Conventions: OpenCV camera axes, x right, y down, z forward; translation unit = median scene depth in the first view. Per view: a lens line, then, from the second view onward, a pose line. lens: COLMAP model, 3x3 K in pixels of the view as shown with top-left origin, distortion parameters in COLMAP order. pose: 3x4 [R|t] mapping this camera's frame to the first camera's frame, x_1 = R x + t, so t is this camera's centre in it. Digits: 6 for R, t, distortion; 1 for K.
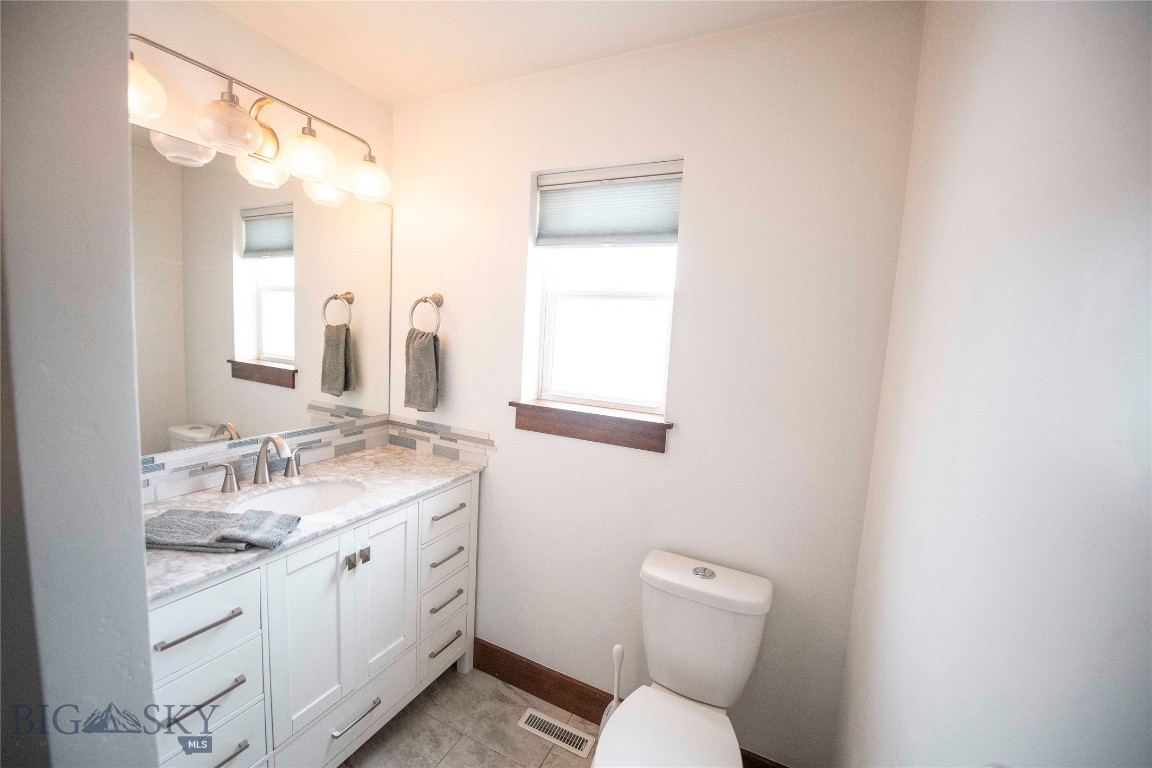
lens RADIAL K [[457.2, 0, 574.2], [0, 457.2, 382.7], [0, 0, 1]] dist [-0.014356, -0.000375]
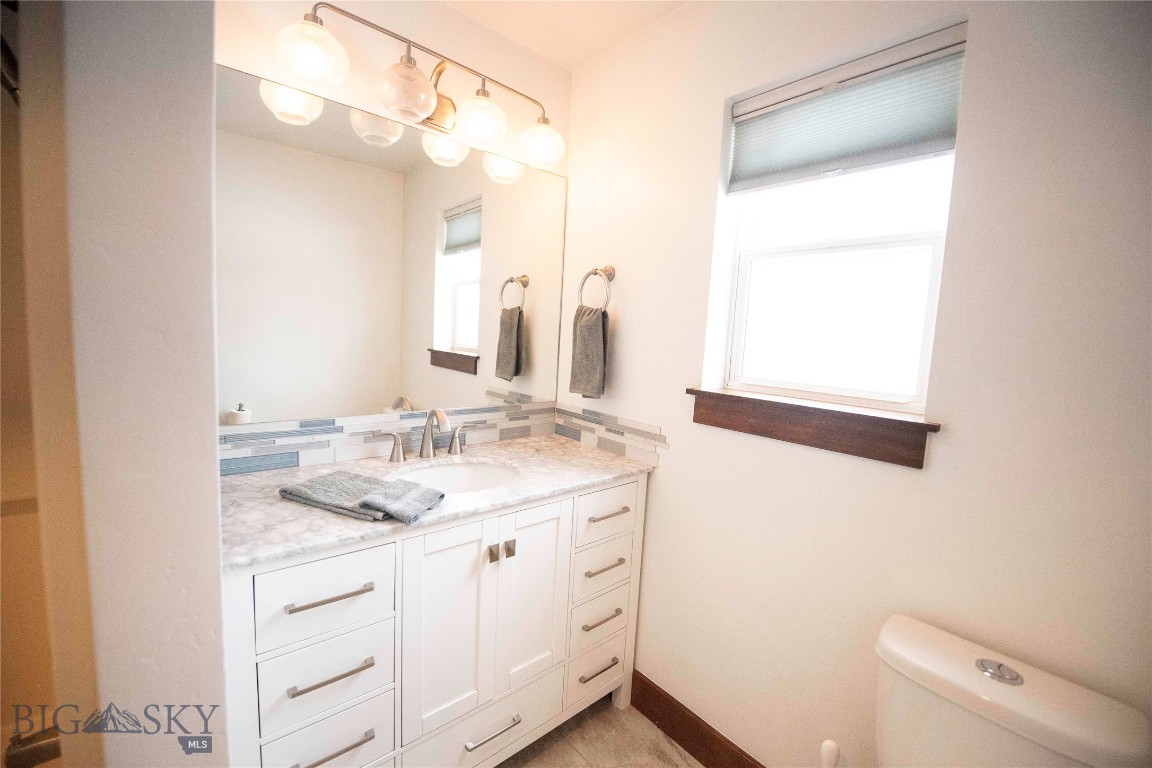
lens RADIAL K [[457.2, 0, 574.2], [0, 457.2, 382.7], [0, 0, 1]] dist [-0.014356, -0.000375]
pose [[0.921764, 0.032340, -0.386400, -0.014056], [-0.043992, 0.998804, -0.021348, 0.060390], [0.385248, 0.036676, 0.922084, 0.185366]]
